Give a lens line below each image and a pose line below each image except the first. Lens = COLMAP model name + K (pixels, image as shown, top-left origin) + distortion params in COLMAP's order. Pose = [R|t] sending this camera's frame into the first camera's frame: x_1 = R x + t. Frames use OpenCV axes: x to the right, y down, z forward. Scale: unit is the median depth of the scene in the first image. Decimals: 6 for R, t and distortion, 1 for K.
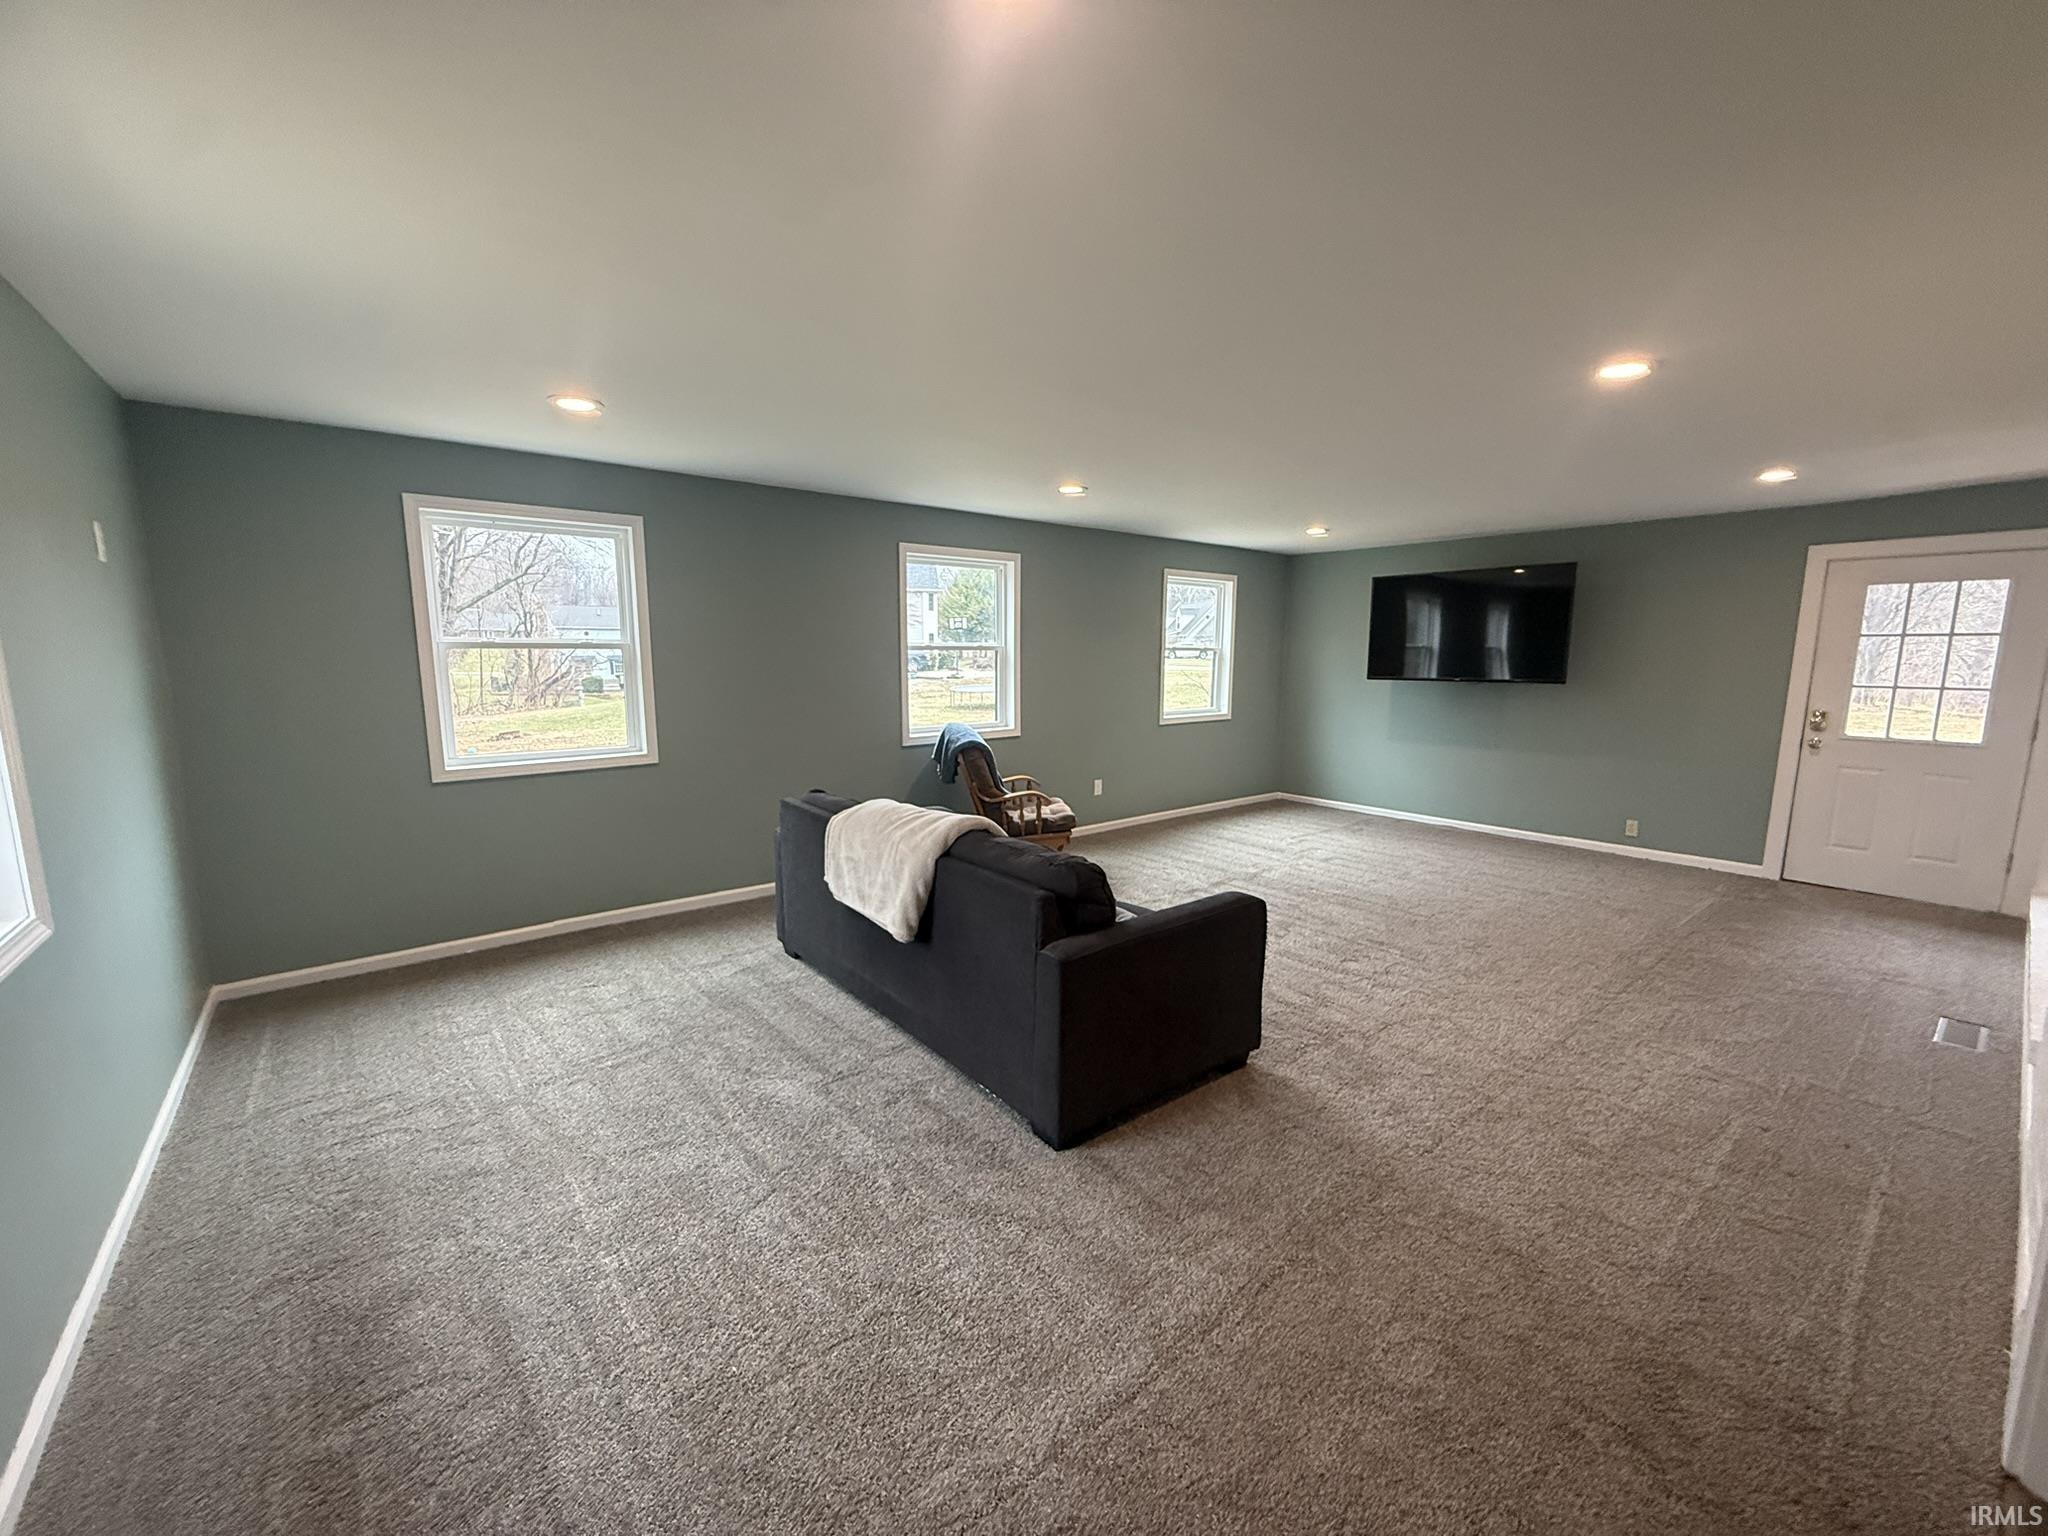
lens RADIAL K [[815.8, 0, 1017.8], [0, 815.8, 769.4], [0, 0, 1]] dist [-0.000317, 0.005373]
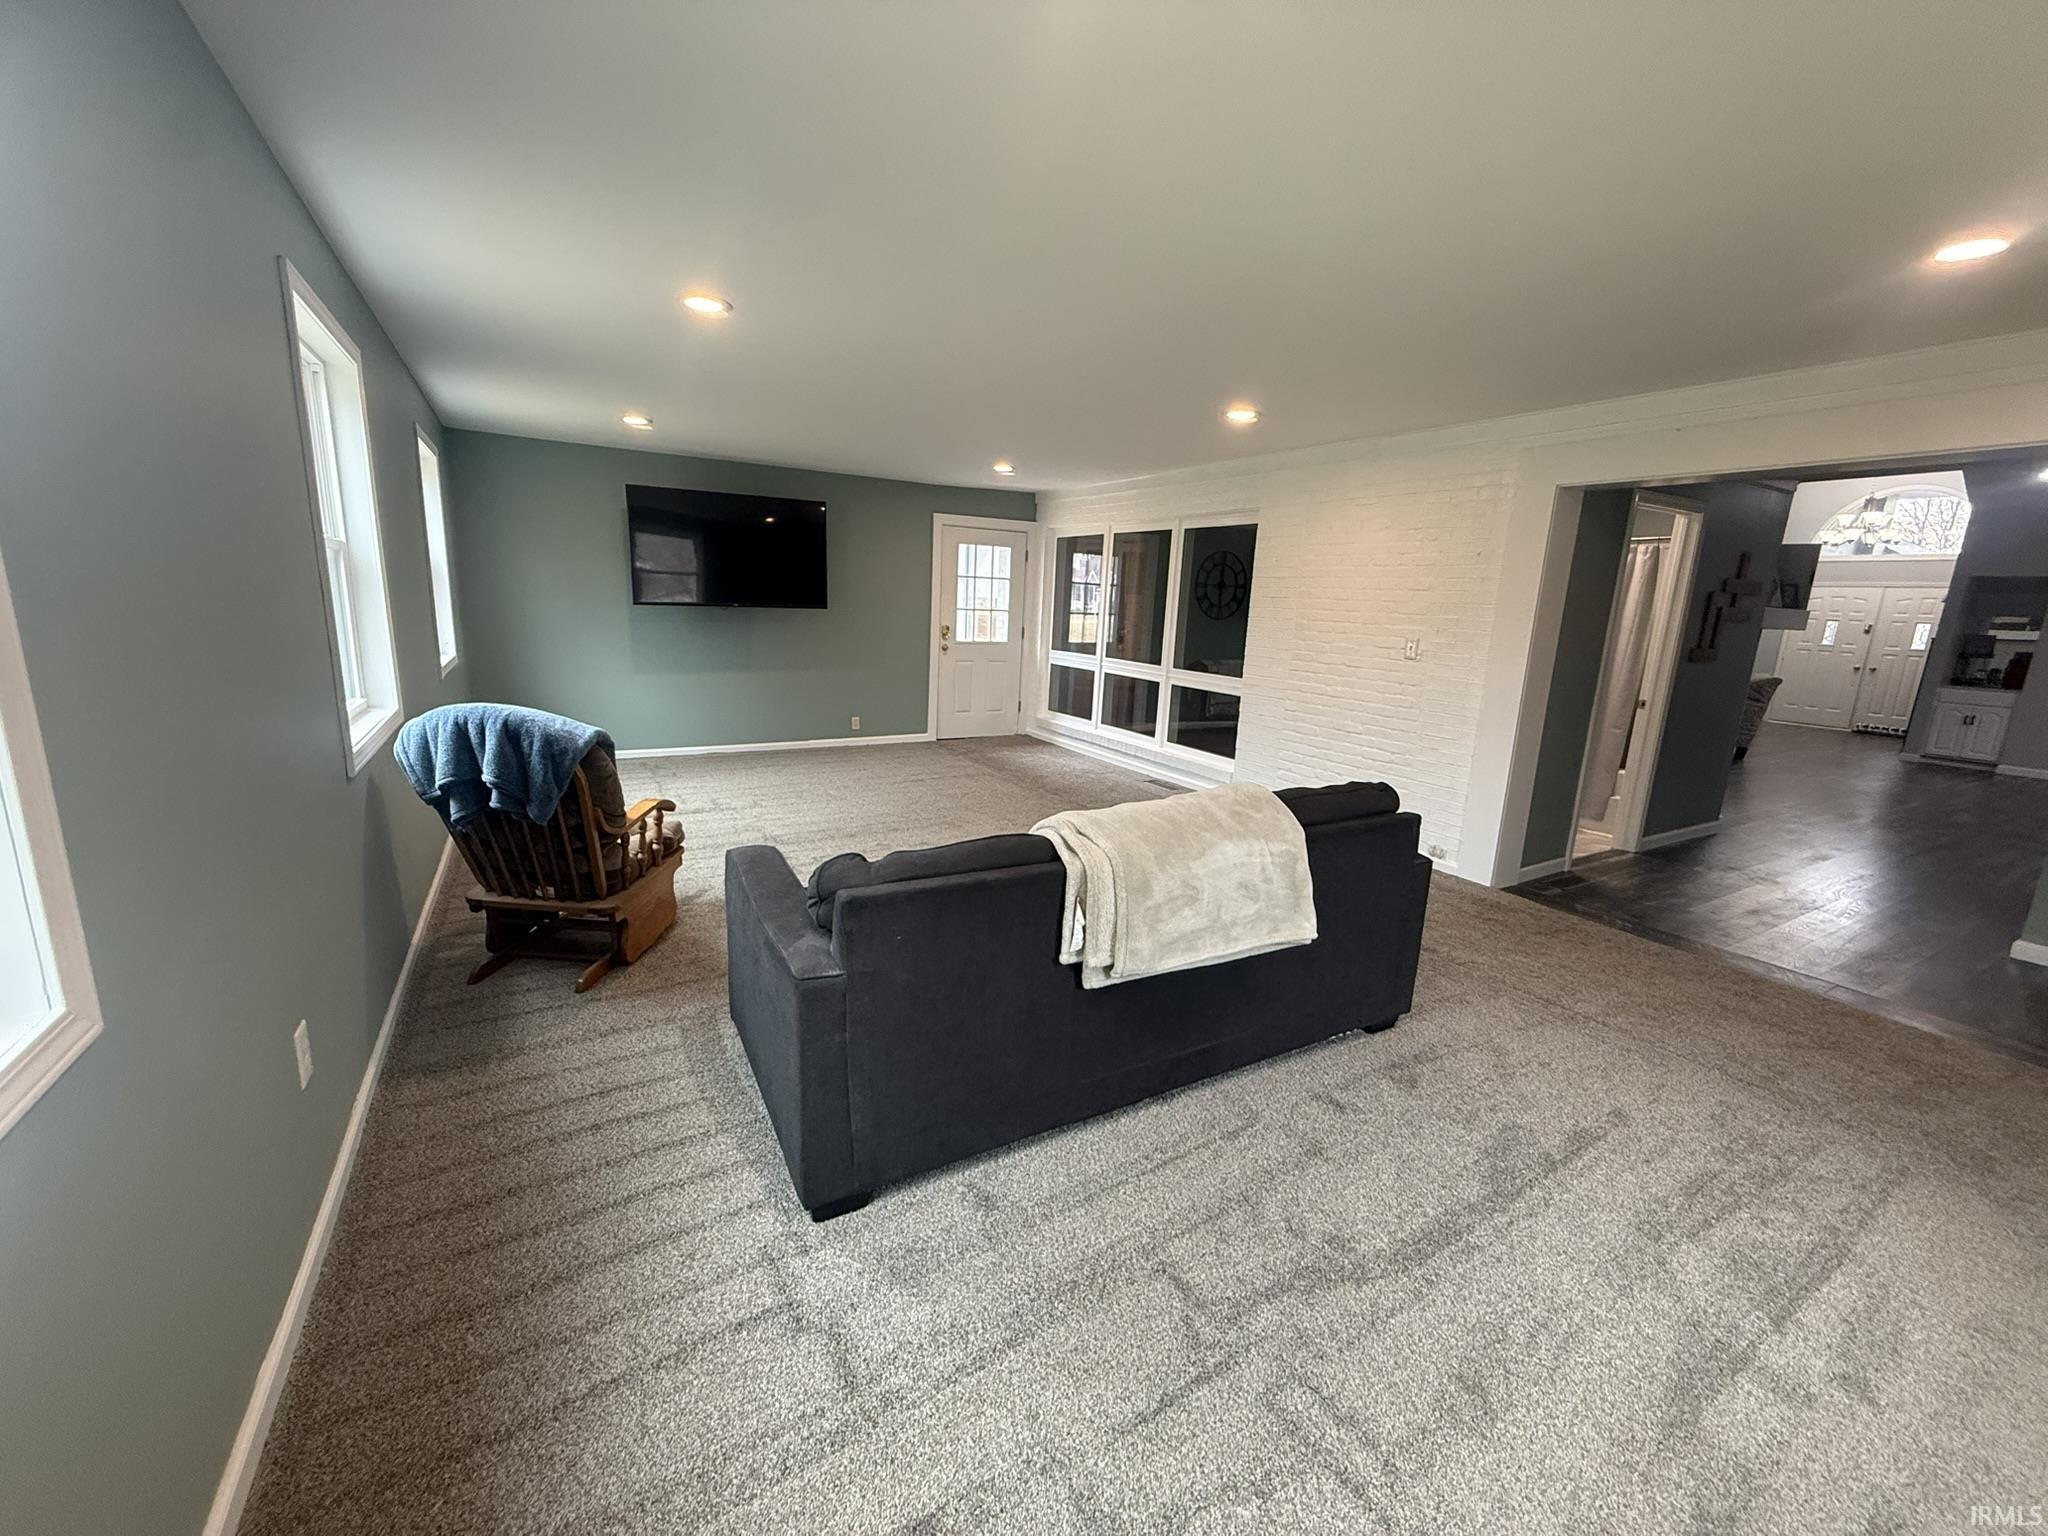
lens RADIAL K [[813.7, 0, 1017.5], [0, 813.7, 772.1], [0, 0, 1]] dist [-0.000841, 0.000175]
pose [[0.161533, -0.204297, 0.965490, -0.522497], [0.107365, 0.976169, 0.188594, -0.077348], [-0.981010, 0.073196, 0.179617, 0.627254]]
